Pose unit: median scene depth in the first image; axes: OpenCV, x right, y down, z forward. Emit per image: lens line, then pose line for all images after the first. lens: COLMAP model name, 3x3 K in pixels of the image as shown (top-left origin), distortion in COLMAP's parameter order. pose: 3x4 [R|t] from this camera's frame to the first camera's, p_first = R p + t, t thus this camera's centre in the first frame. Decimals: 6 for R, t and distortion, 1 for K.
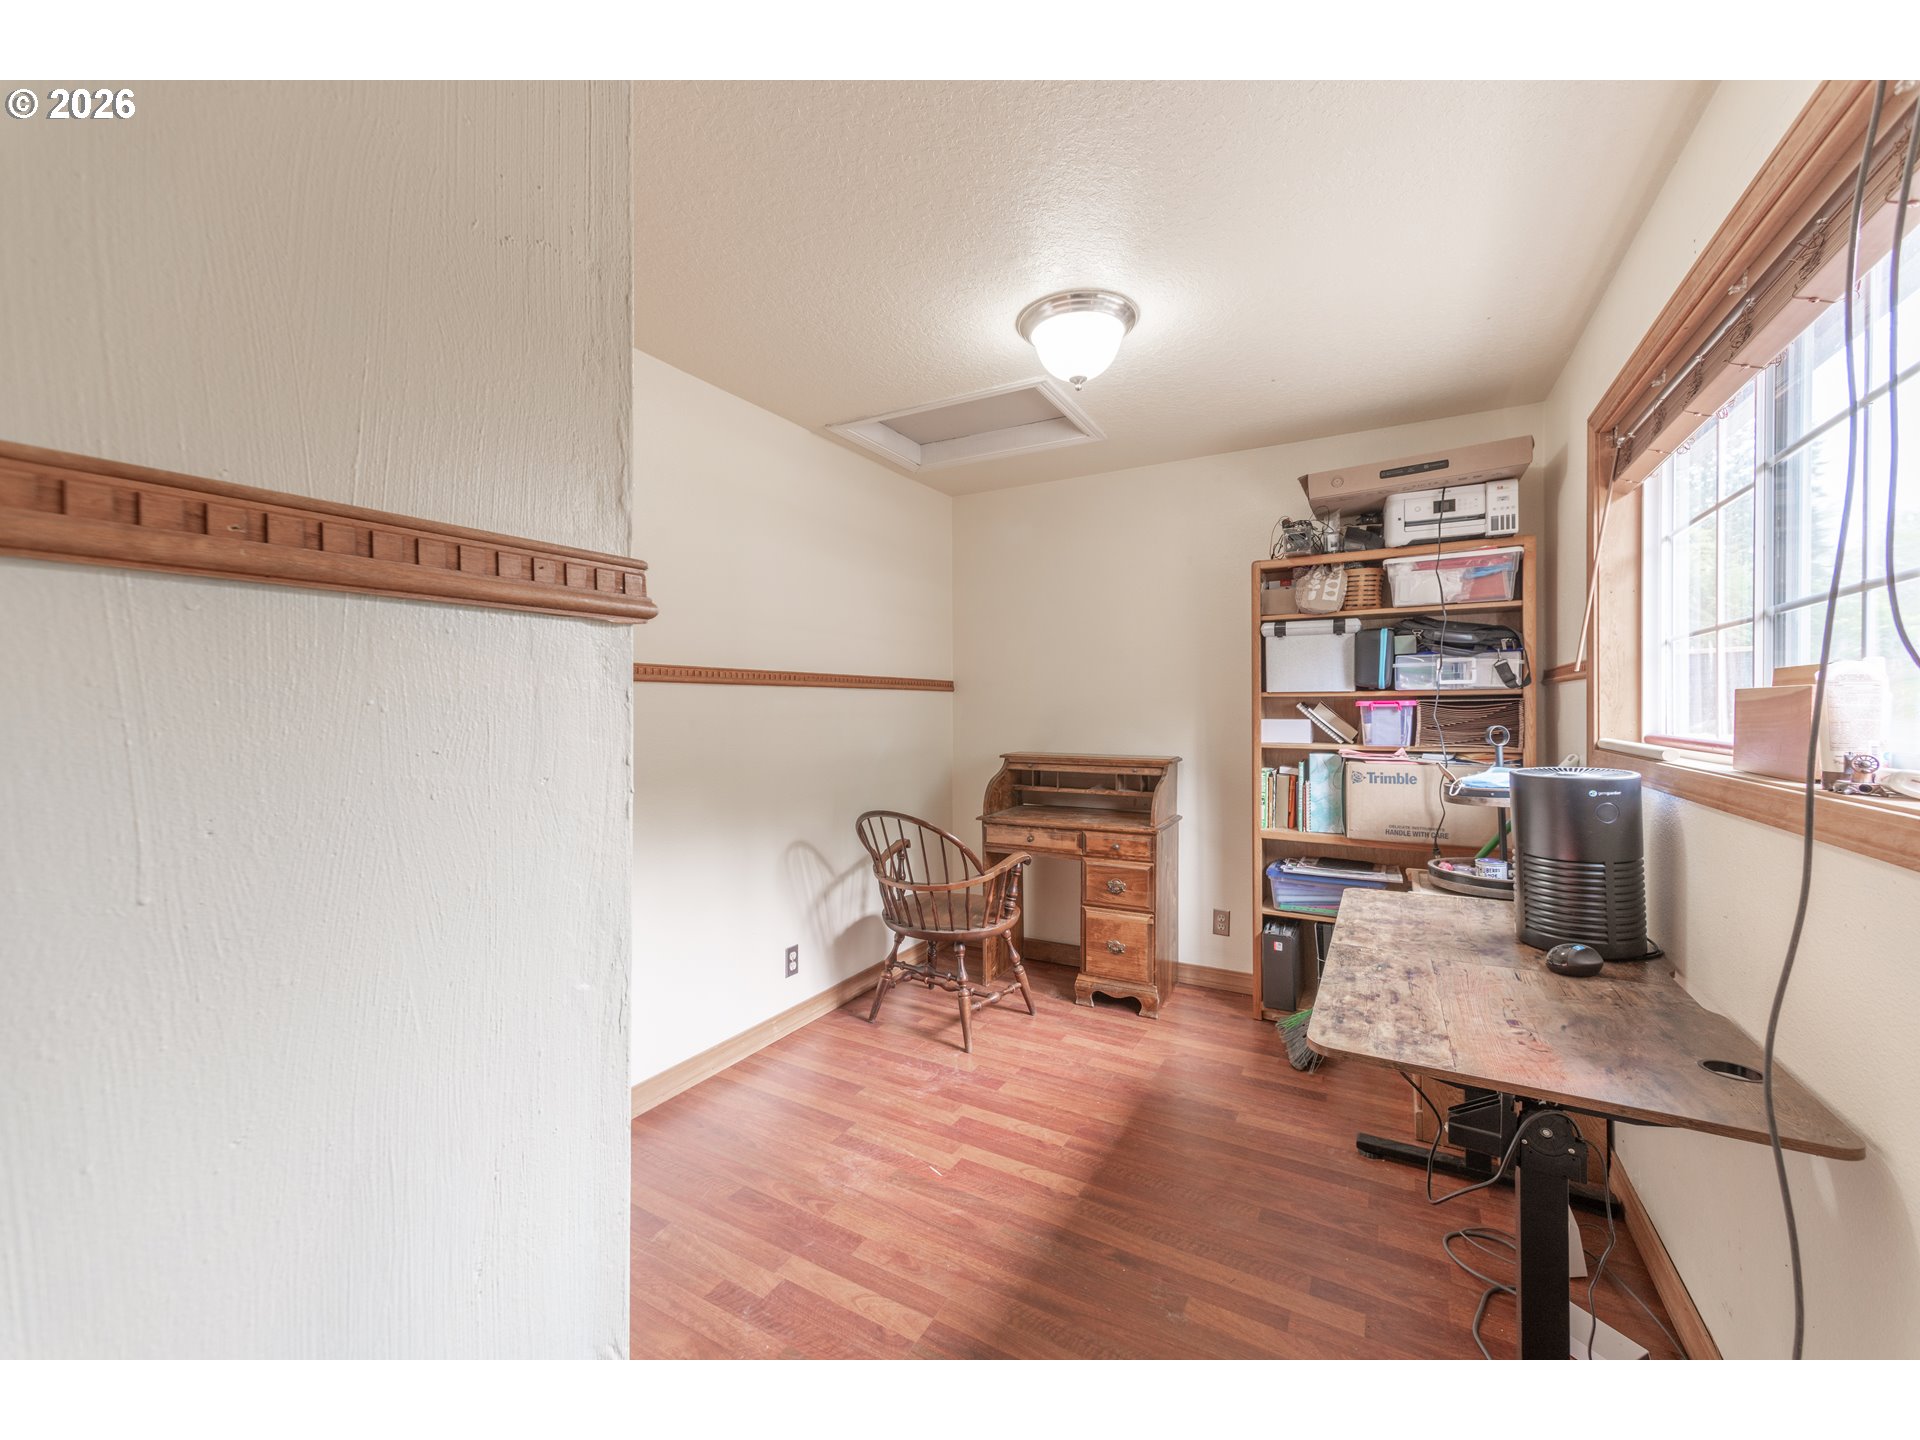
lens RADIAL K [[760.4, 0, 965.1], [0, 760.4, 712.6], [0, 0, 1]] dist [0.005297, 0.001189]
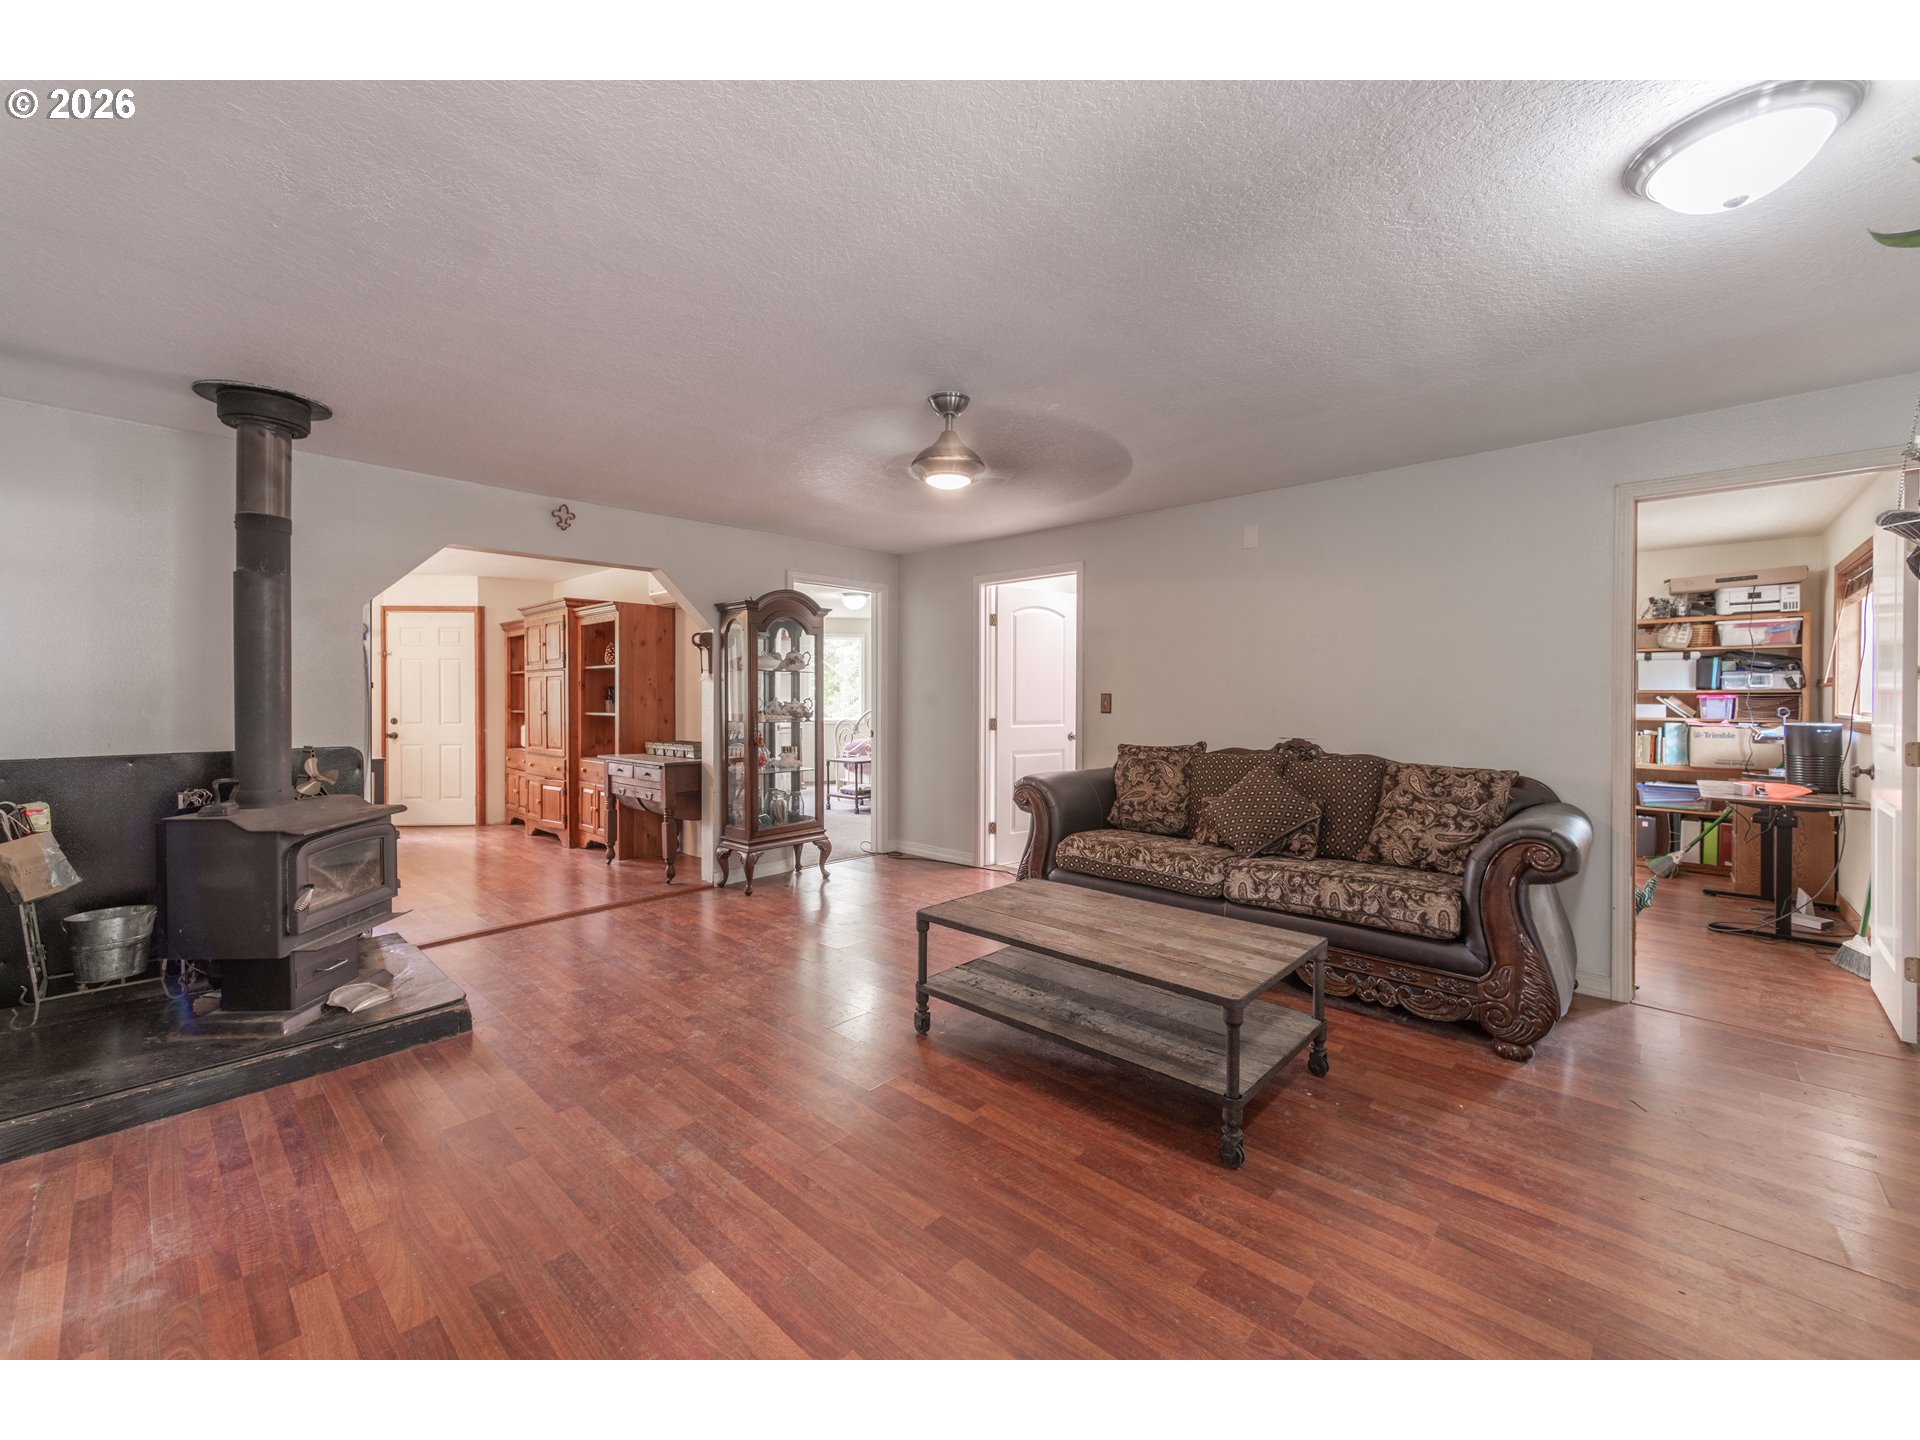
lens RADIAL K [[760.4, 0, 990.1], [0, 760.4, 705.8], [0, 0, 1]] dist [0.005297, 0.001189]
pose [[0.975724, 0.007544, -0.218872, -0.809722], [-0.004978, 0.999912, 0.012271, -0.003637], [0.218945, -0.010884, 0.975676, -1.280228]]
